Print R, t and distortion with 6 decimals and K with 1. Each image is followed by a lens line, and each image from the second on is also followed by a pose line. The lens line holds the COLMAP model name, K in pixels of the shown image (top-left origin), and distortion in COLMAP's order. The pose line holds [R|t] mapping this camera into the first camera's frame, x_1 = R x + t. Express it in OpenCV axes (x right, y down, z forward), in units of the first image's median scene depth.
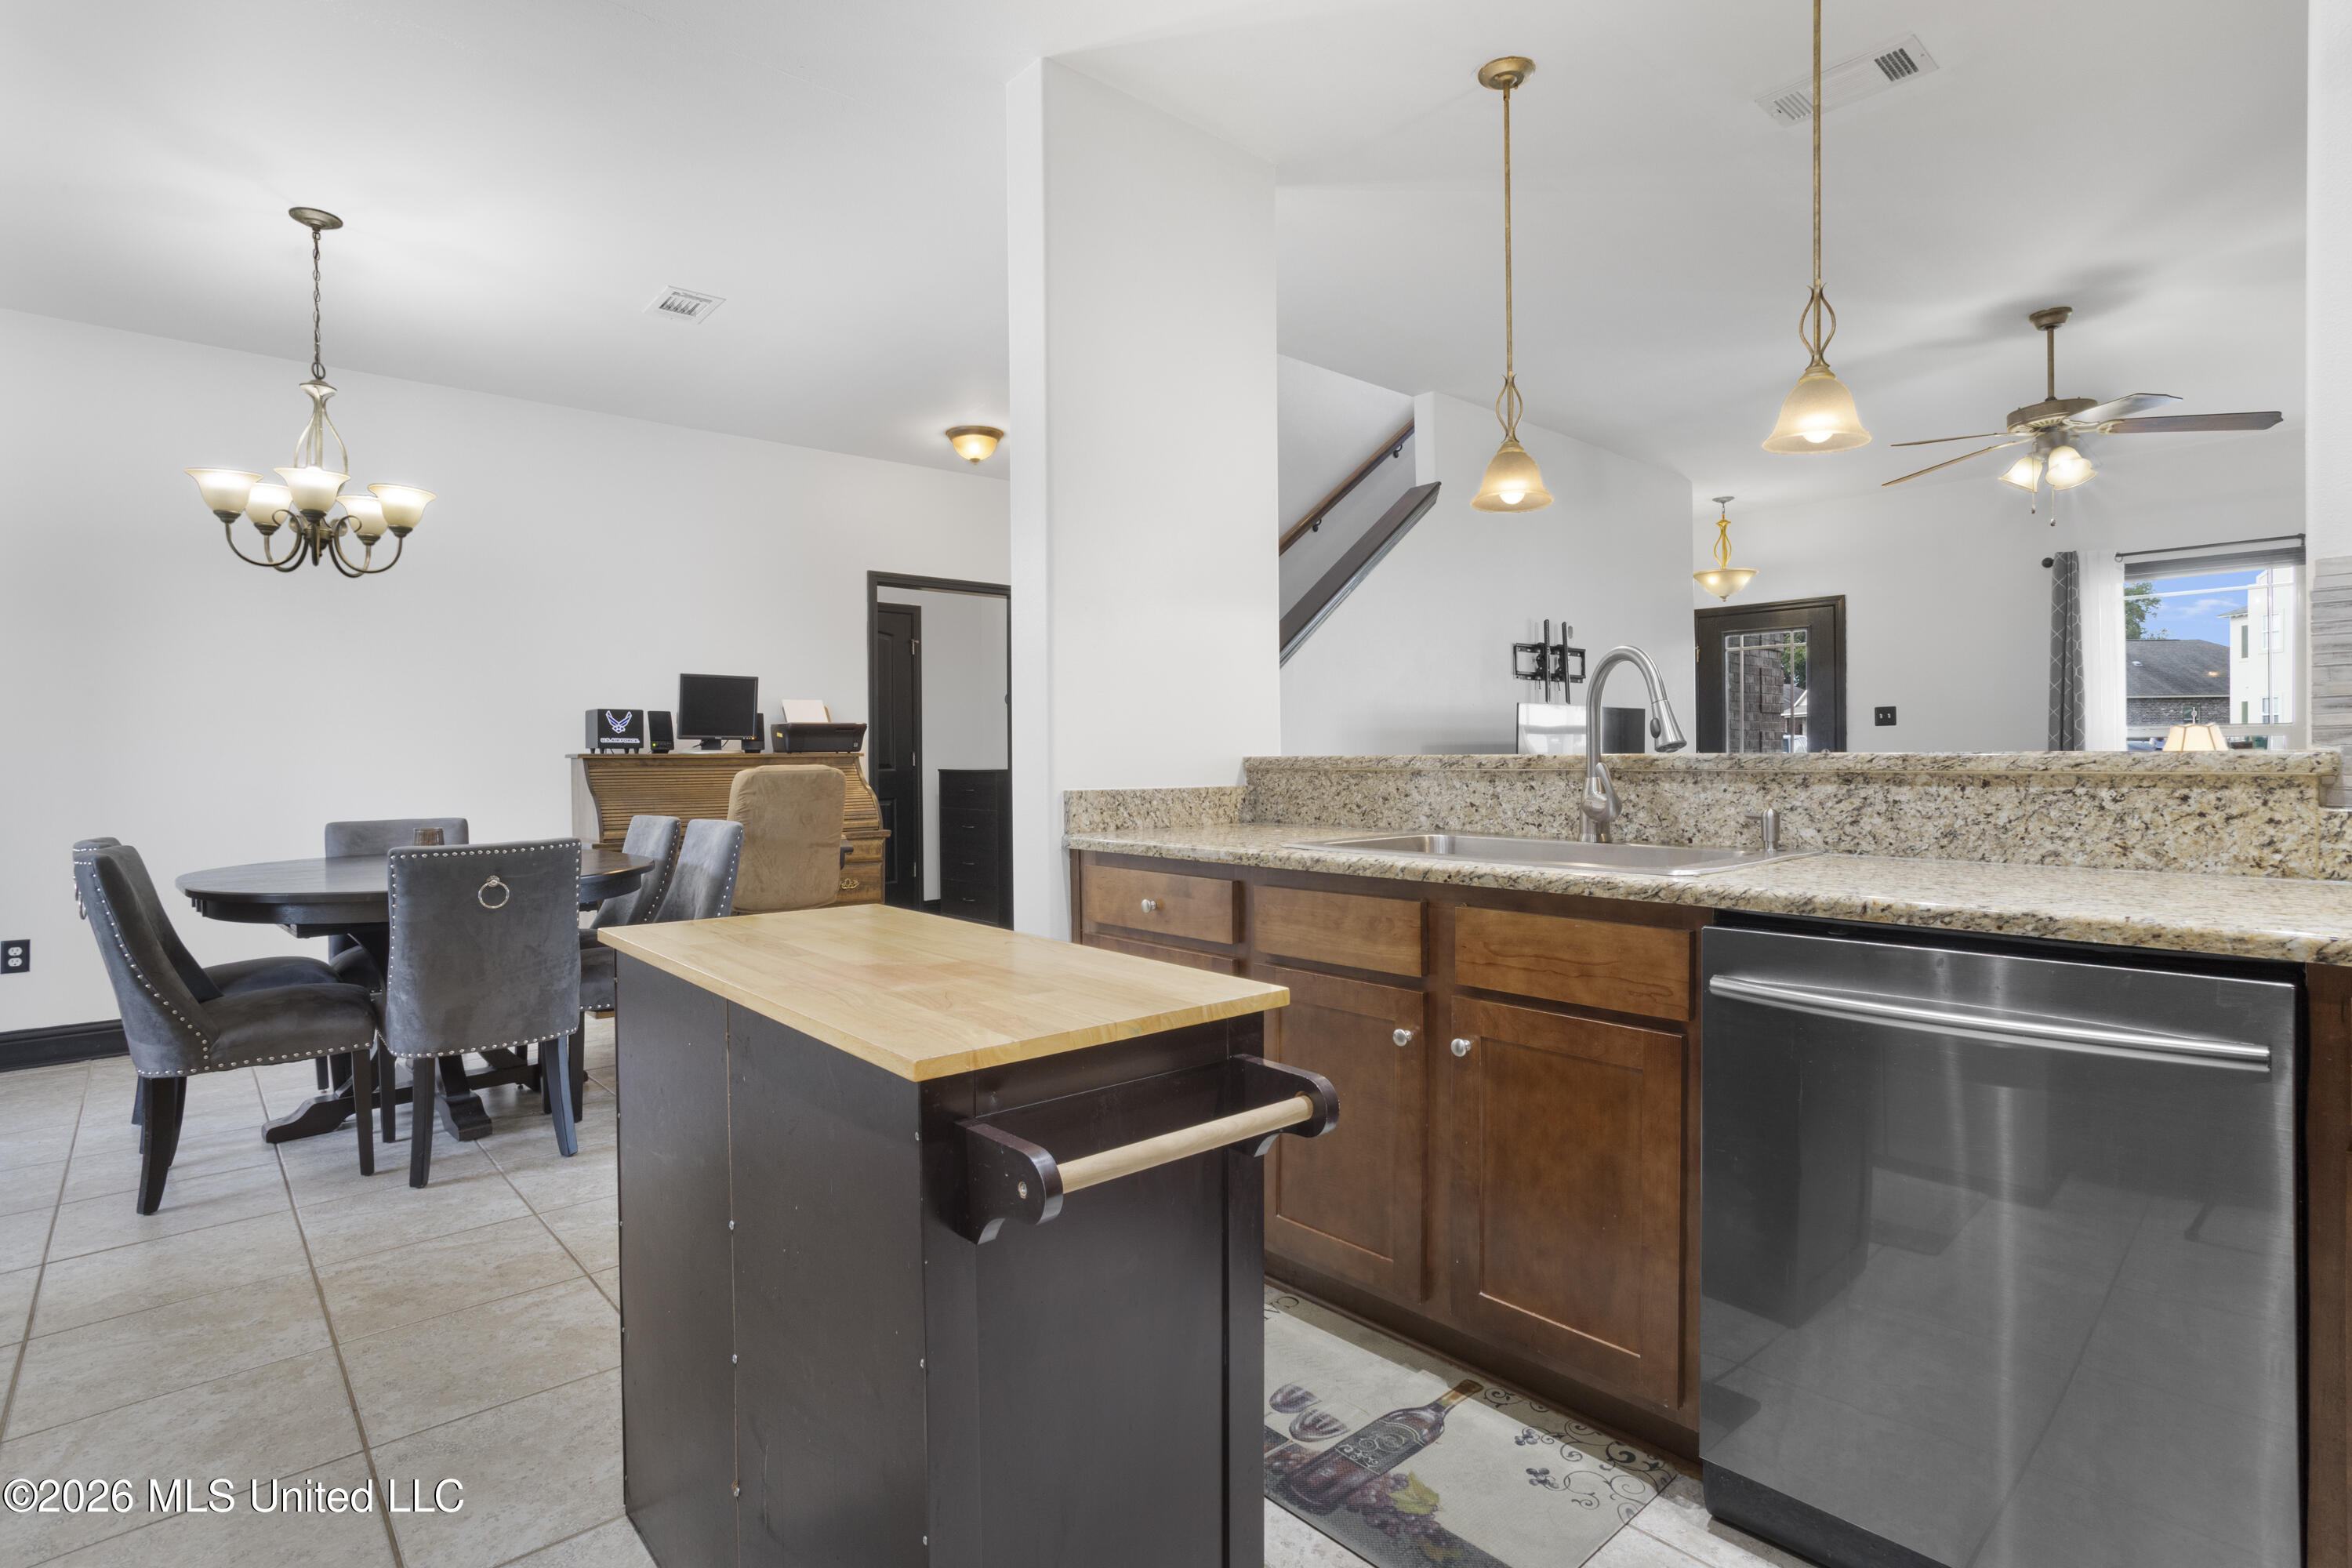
lens RADIAL K [[1171.4, 0, 1171.3], [0, 1171.4, 770.9], [0, 0, 1]] dist [-0.072145, 0.044600]
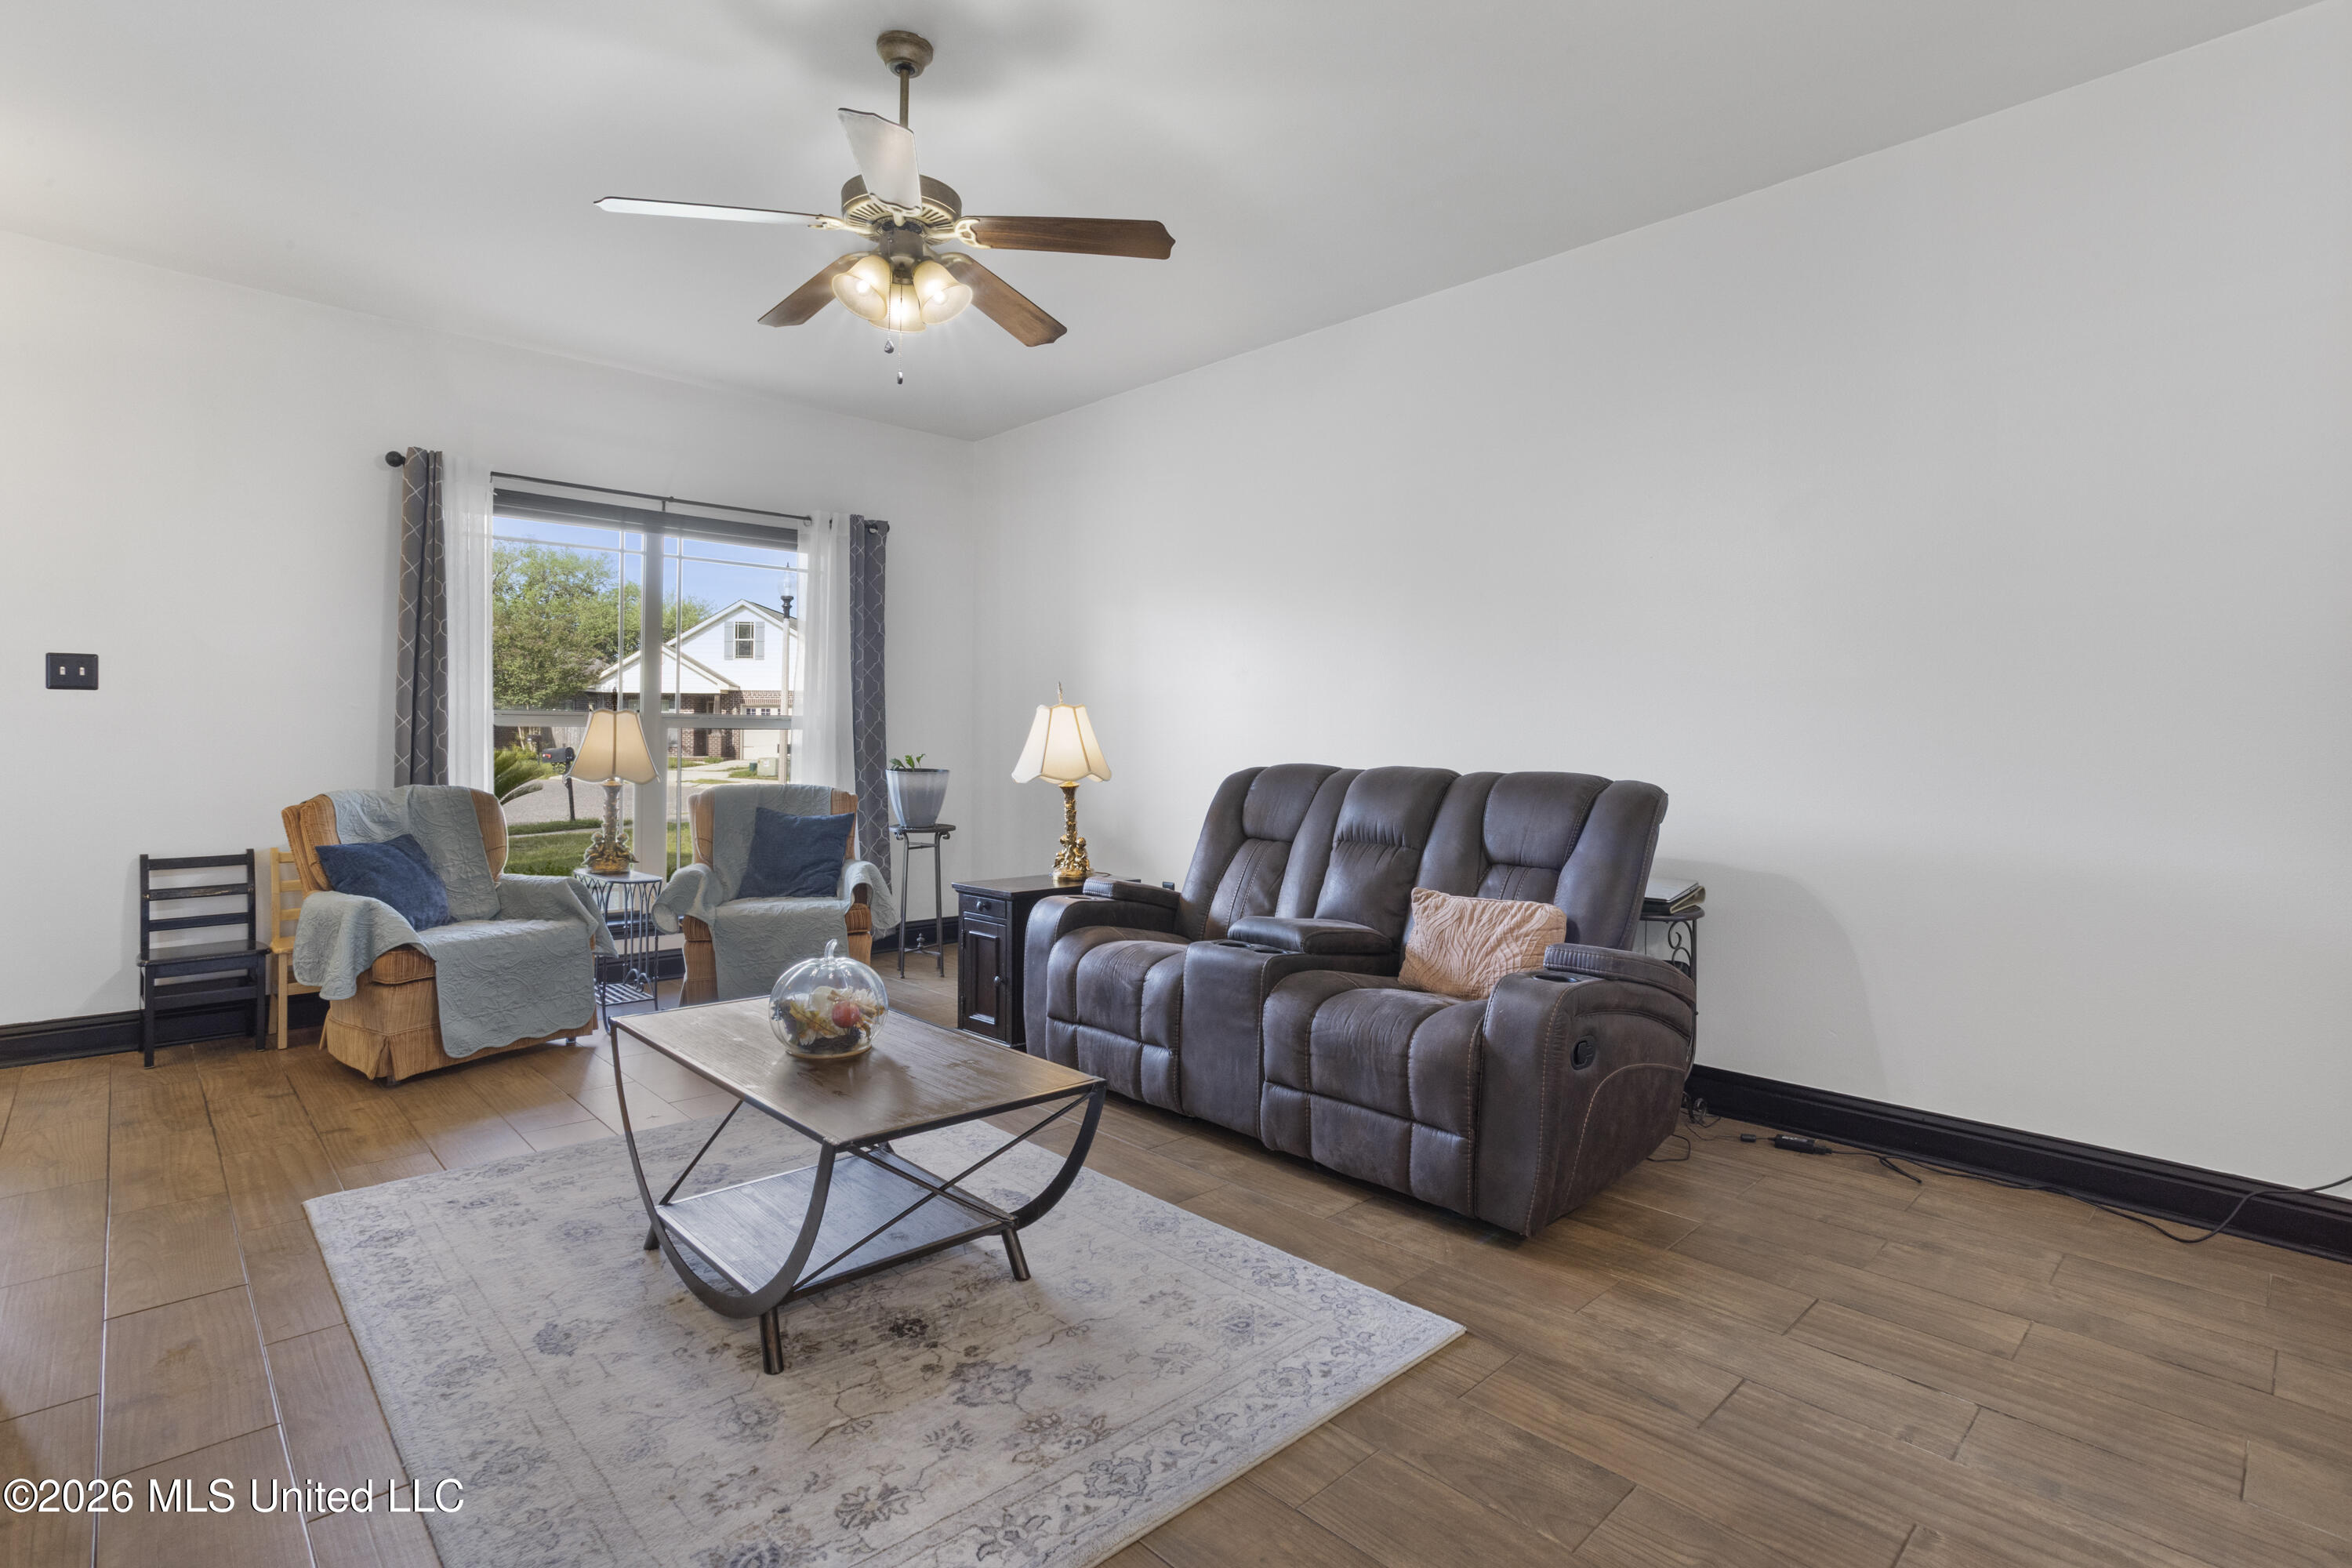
lens RADIAL K [[1155.2, 0, 1130.1], [0, 1155.2, 736.0], [0, 0, 1]] dist [-0.017176, 0.026118]
pose [[-0.006692, 0.016271, 0.999845, 0.151960], [0.004807, 0.999857, -0.016239, -0.012494], [-0.999966, 0.004698, -0.006769, 0.930131]]
